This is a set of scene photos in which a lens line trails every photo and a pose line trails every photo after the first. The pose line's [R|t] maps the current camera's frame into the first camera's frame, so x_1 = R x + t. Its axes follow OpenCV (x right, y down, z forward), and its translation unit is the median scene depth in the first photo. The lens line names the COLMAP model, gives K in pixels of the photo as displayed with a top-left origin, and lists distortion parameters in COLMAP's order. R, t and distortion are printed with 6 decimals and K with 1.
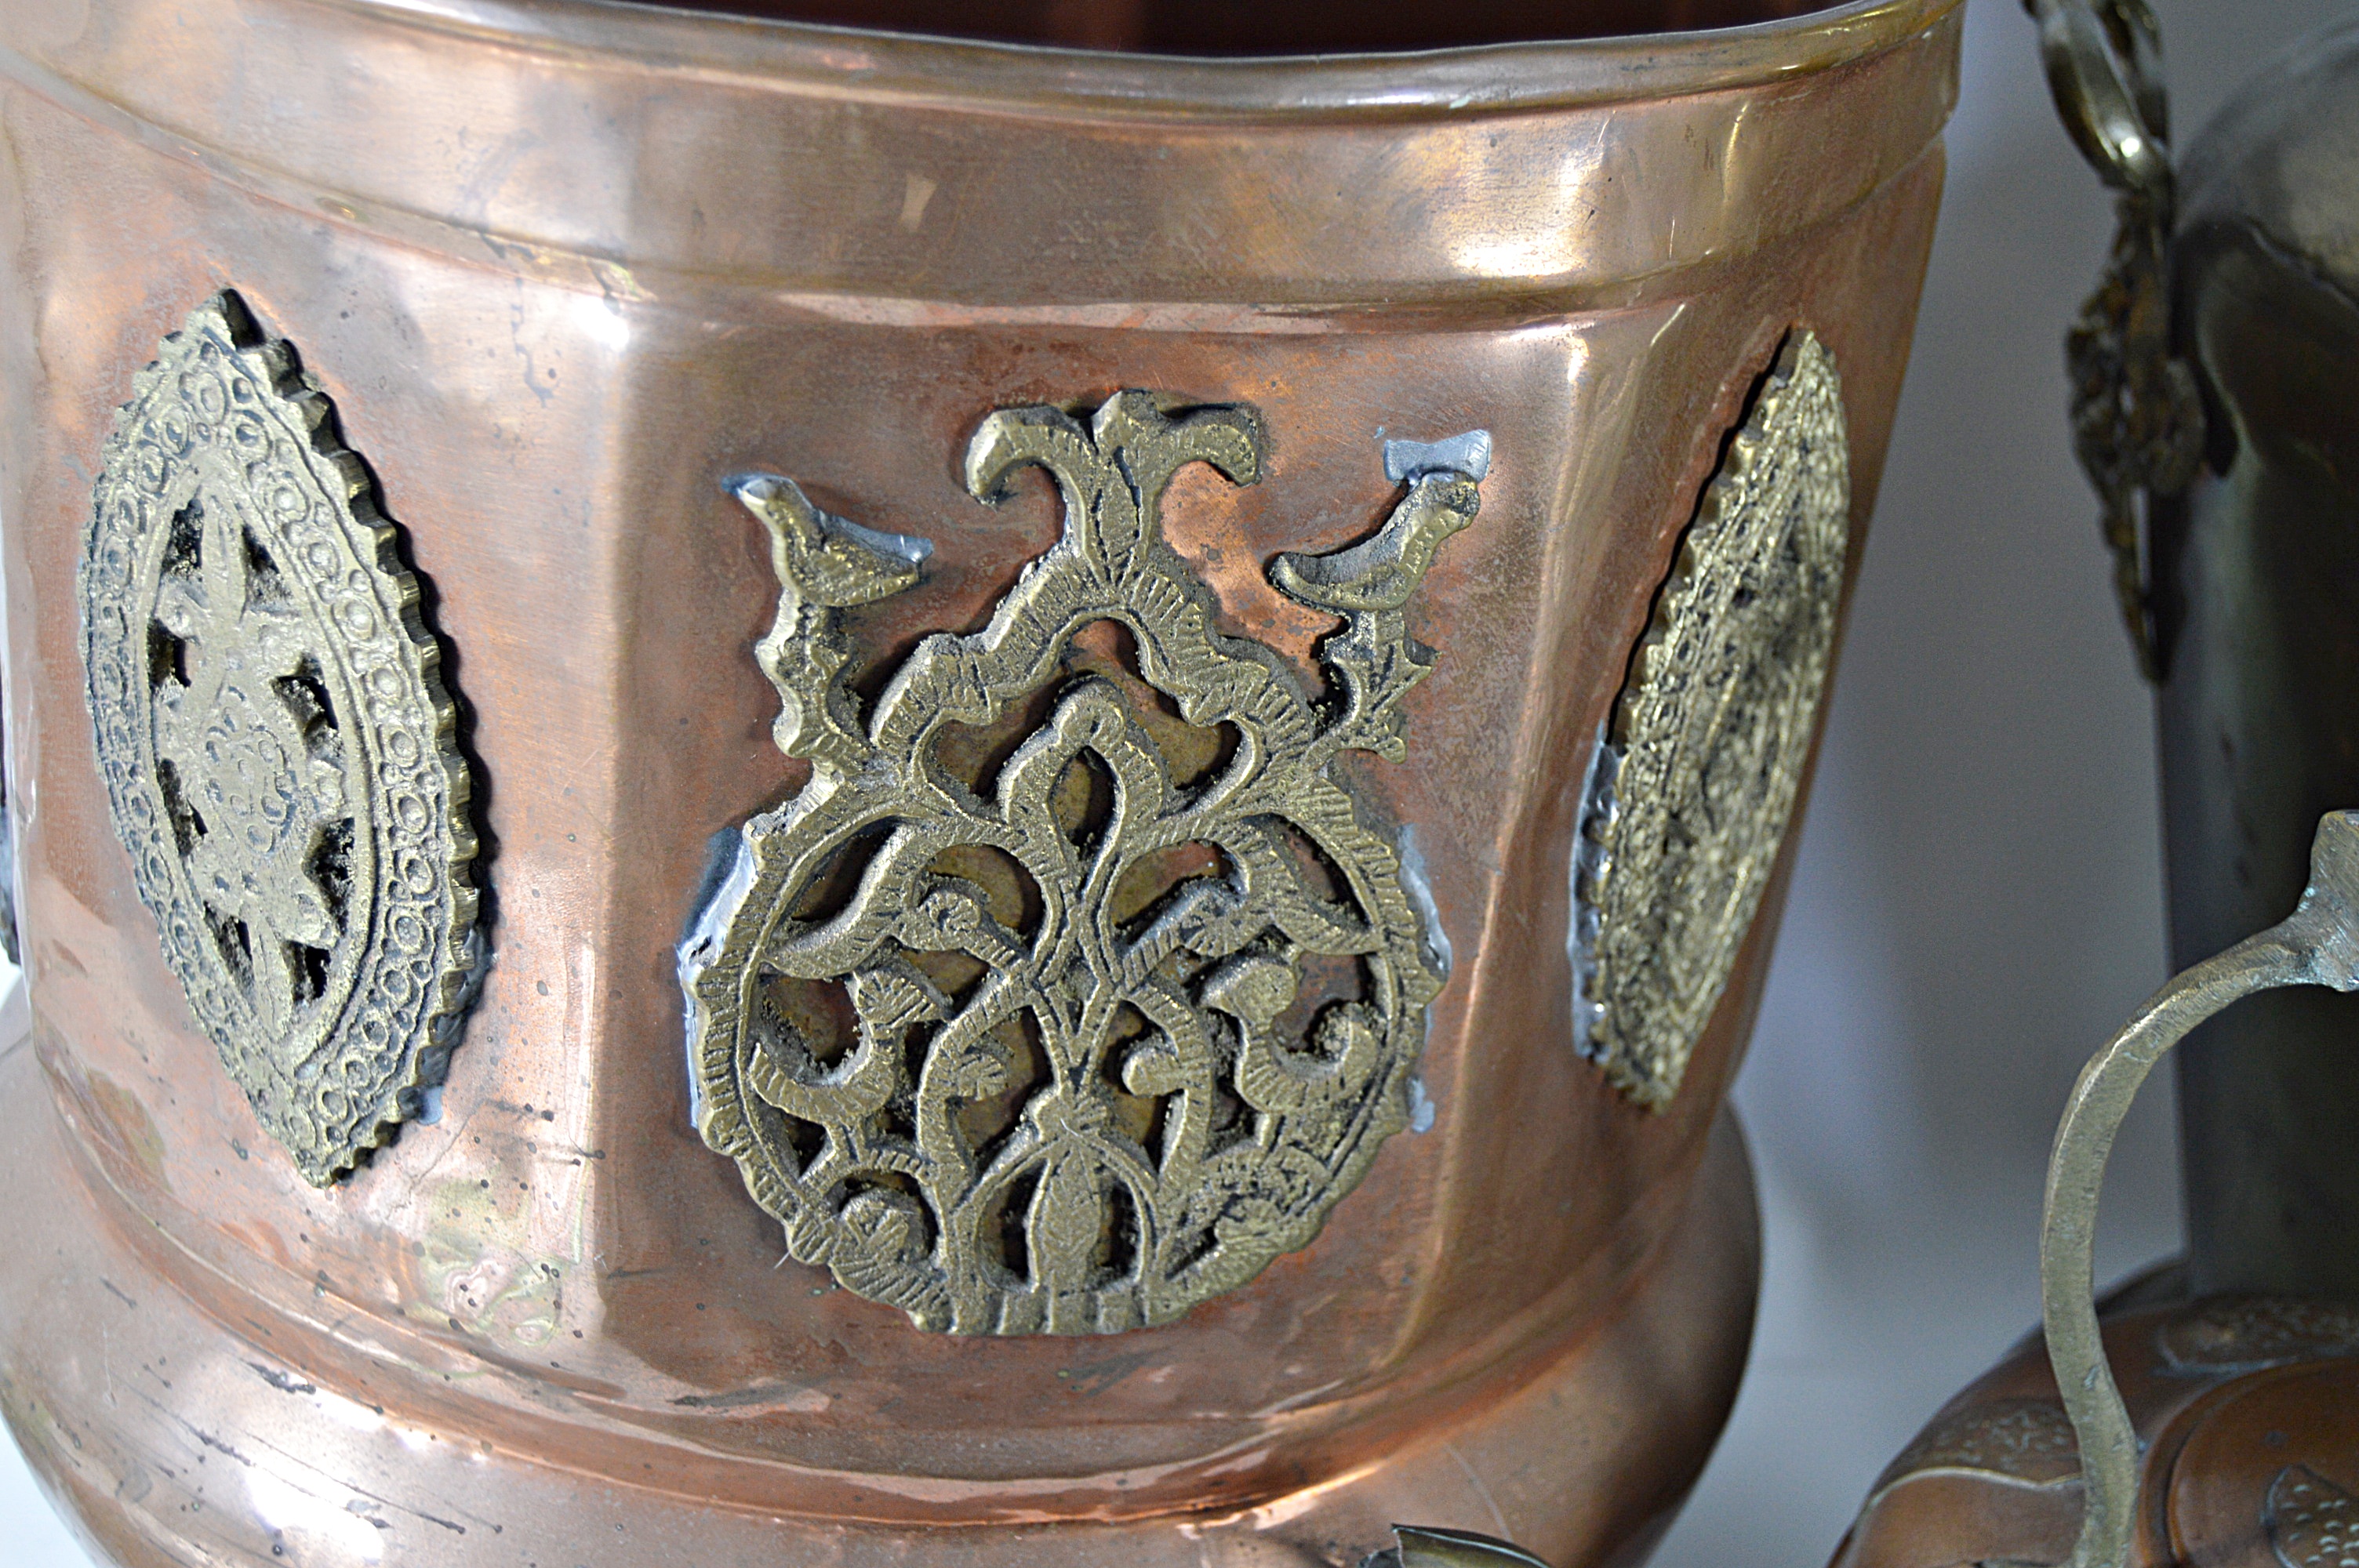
lens RADIAL K [[3440.3, 0, 1182.7], [0, 3440.3, 779.4], [0, 0, 1]] dist [-0.017133, 0.000000]
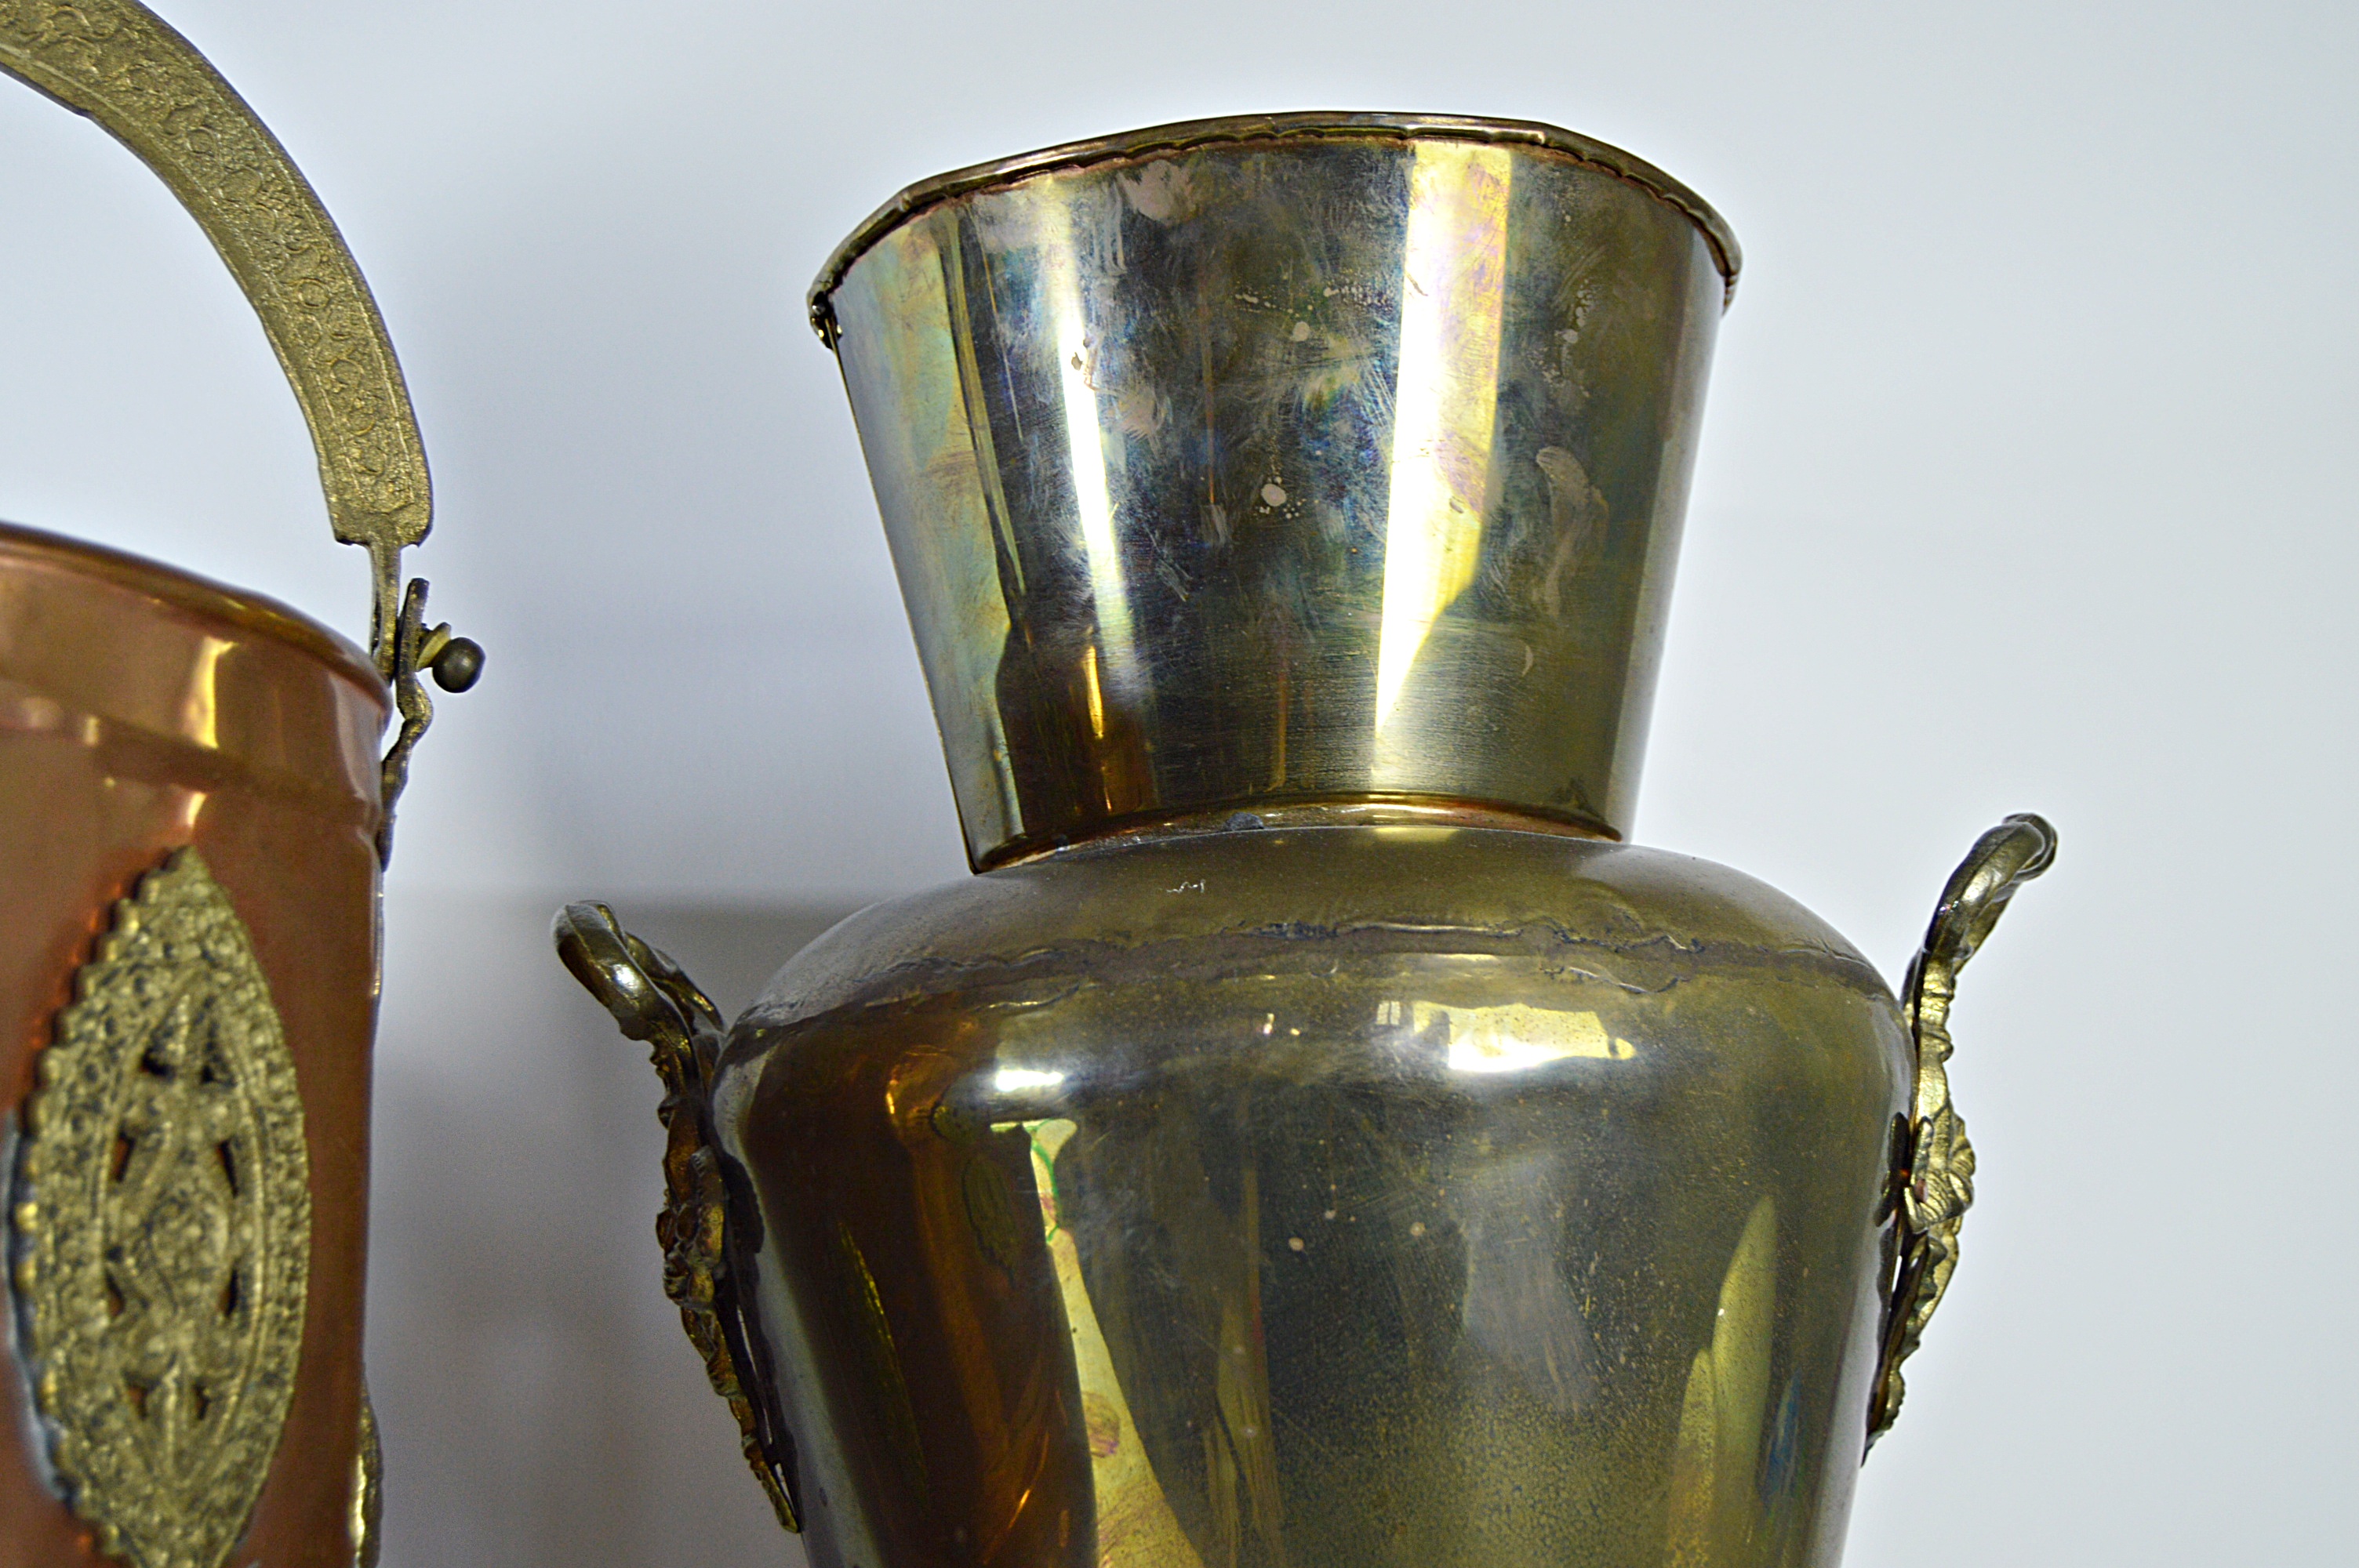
lens RADIAL K [[3947.3, 0, 1253.2], [0, 3947.3, 768.1], [0, 0, 1]] dist [-0.048536, 0.000000]
pose [[0.977652, -0.085249, 0.192168, 0.292834], [0.188983, 0.756812, -0.625716, 0.821438], [-0.092094, 0.648050, 0.756010, -0.121583]]
